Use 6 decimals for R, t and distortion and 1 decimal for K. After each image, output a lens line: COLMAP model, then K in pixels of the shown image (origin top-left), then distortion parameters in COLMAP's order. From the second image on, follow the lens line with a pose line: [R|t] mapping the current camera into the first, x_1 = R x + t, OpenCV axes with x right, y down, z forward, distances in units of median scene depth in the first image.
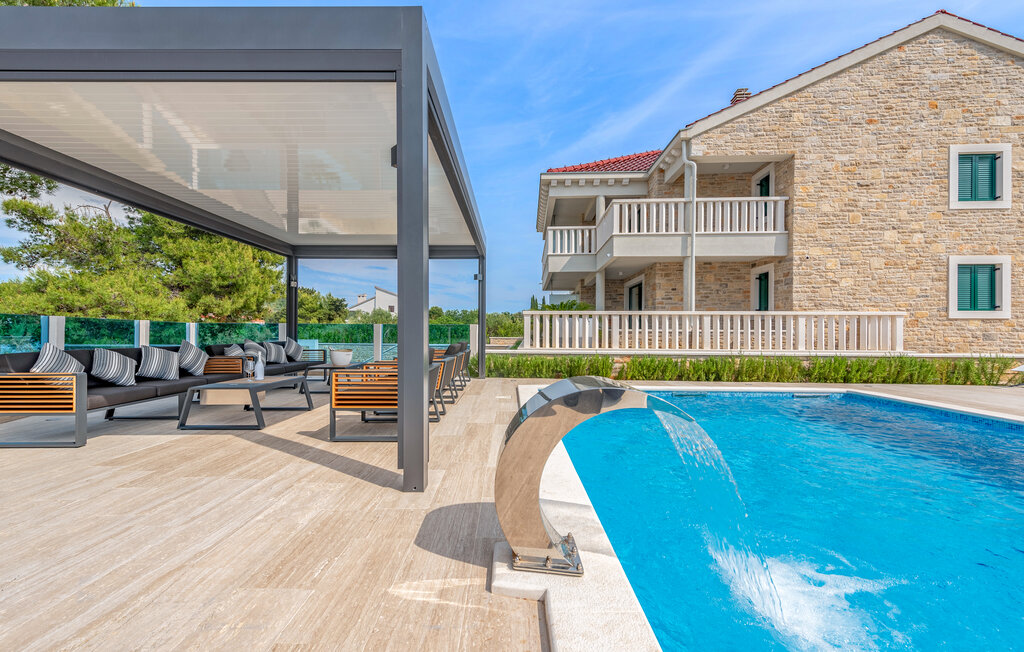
lens RADIAL K [[412.1, 0, 511.9], [0, 412.1, 330.6], [0, 0, 1]] dist [0.001301, -0.000640]
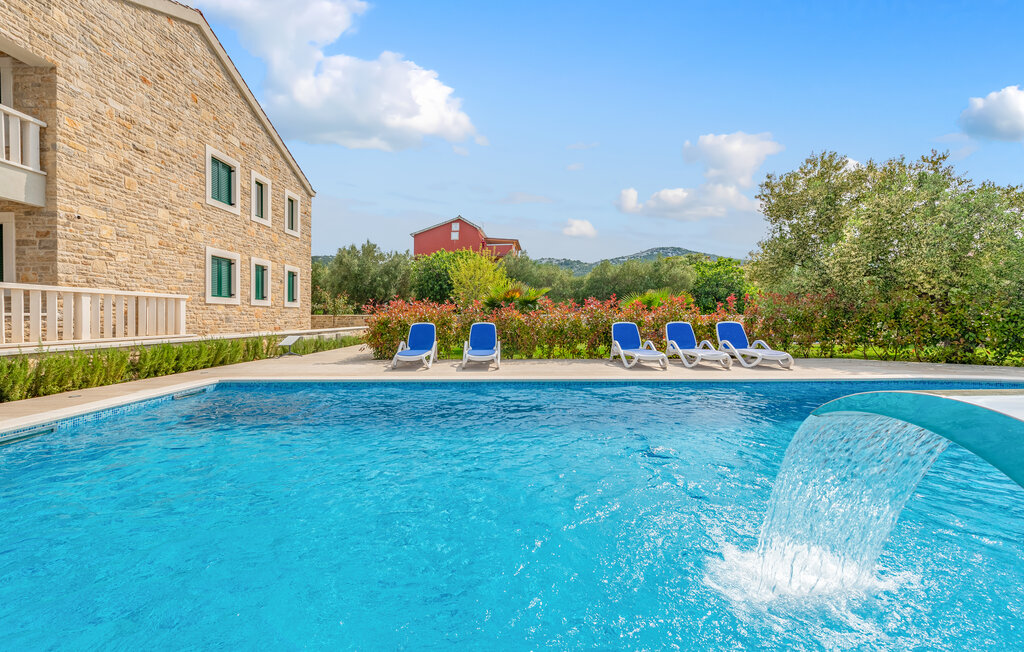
lens RADIAL K [[412.1, 0, 486.8], [0, 412.1, 333.4], [0, 0, 1]] dist [0.001301, -0.000640]
pose [[0.001827, -0.044775, 0.998995, -0.047948], [-0.001162, 0.998996, 0.044777, 0.001420], [-0.999998, -0.001243, 0.001774, 0.250037]]
